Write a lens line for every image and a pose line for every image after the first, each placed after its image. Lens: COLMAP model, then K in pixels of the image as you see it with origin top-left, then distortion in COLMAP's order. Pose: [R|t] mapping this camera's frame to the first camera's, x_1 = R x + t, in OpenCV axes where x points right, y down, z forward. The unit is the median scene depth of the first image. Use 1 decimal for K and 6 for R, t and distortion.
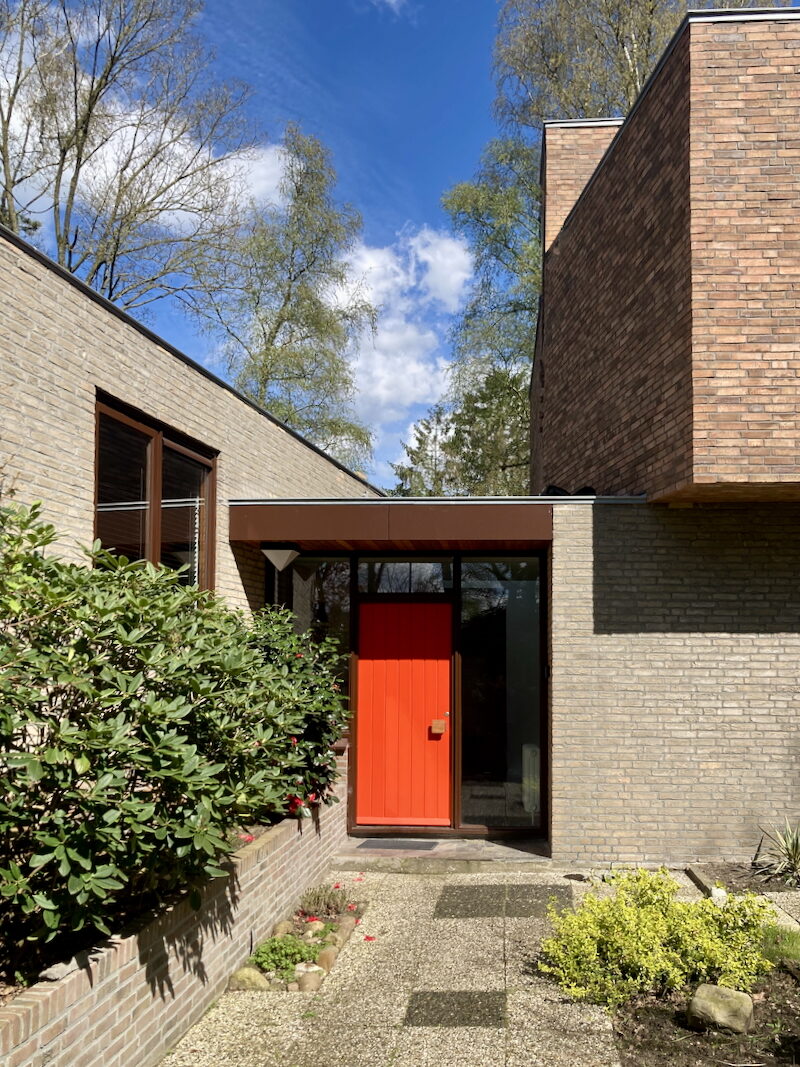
lens RADIAL K [[938.6, 0, 470.4], [0, 938.6, 590.3], [0, 0, 1]] dist [-0.001467, 0.020221]
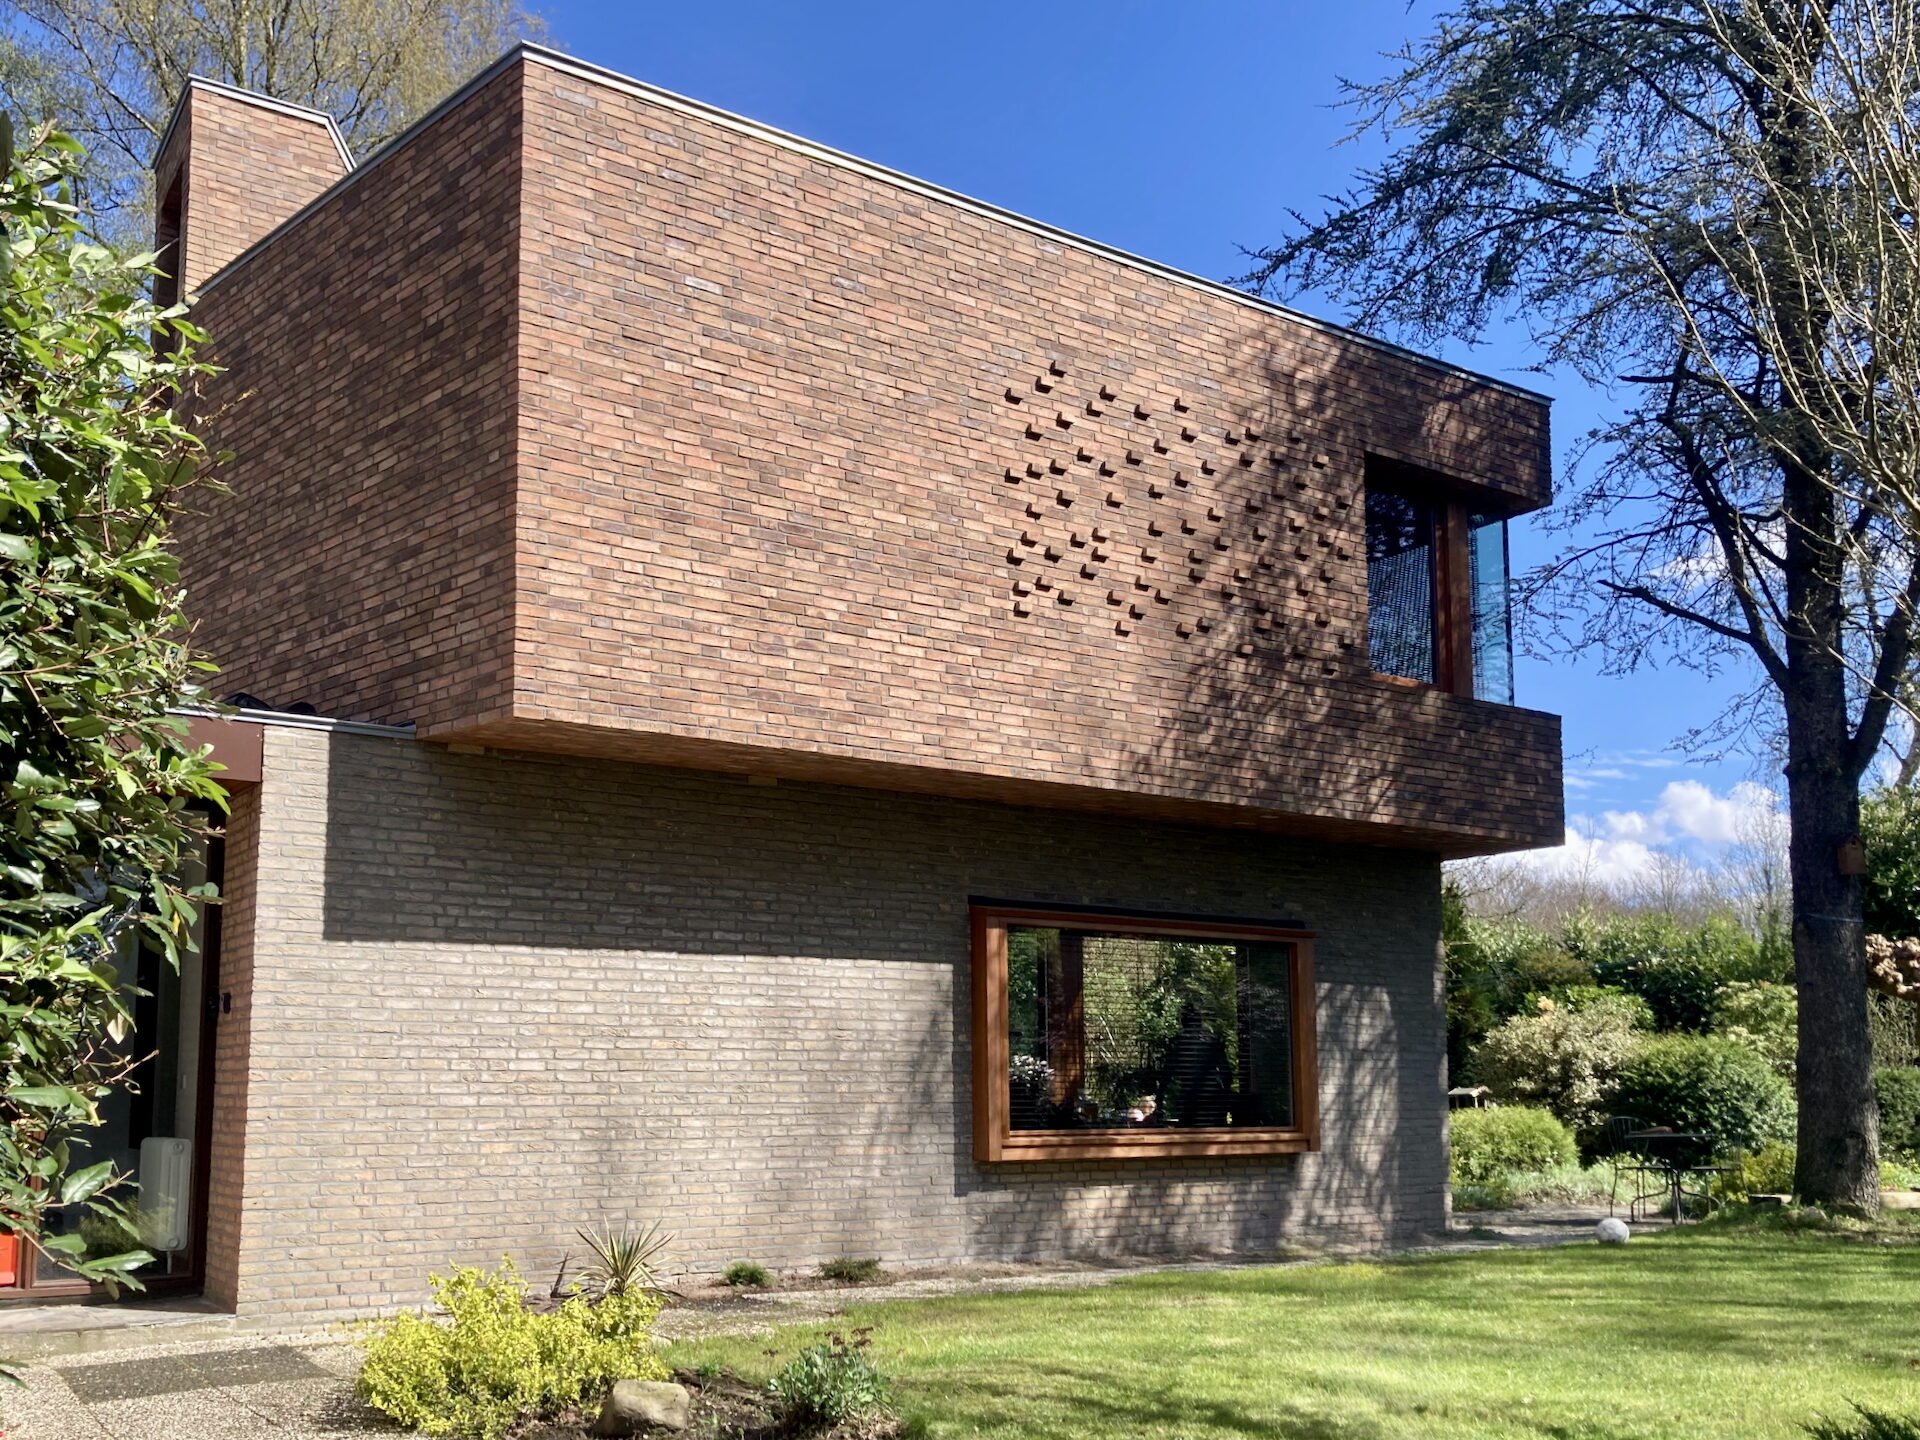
lens RADIAL K [[1689.0, 0, 958.5], [0, 1689.0, 721.7], [0, 0, 1]] dist [-0.001467, 0.020221]
pose [[0.792937, 0.118813, 0.597608, -0.217732], [-0.042100, 0.989143, -0.140796, 0.043560], [-0.607848, 0.086483, 0.789330, -0.142523]]
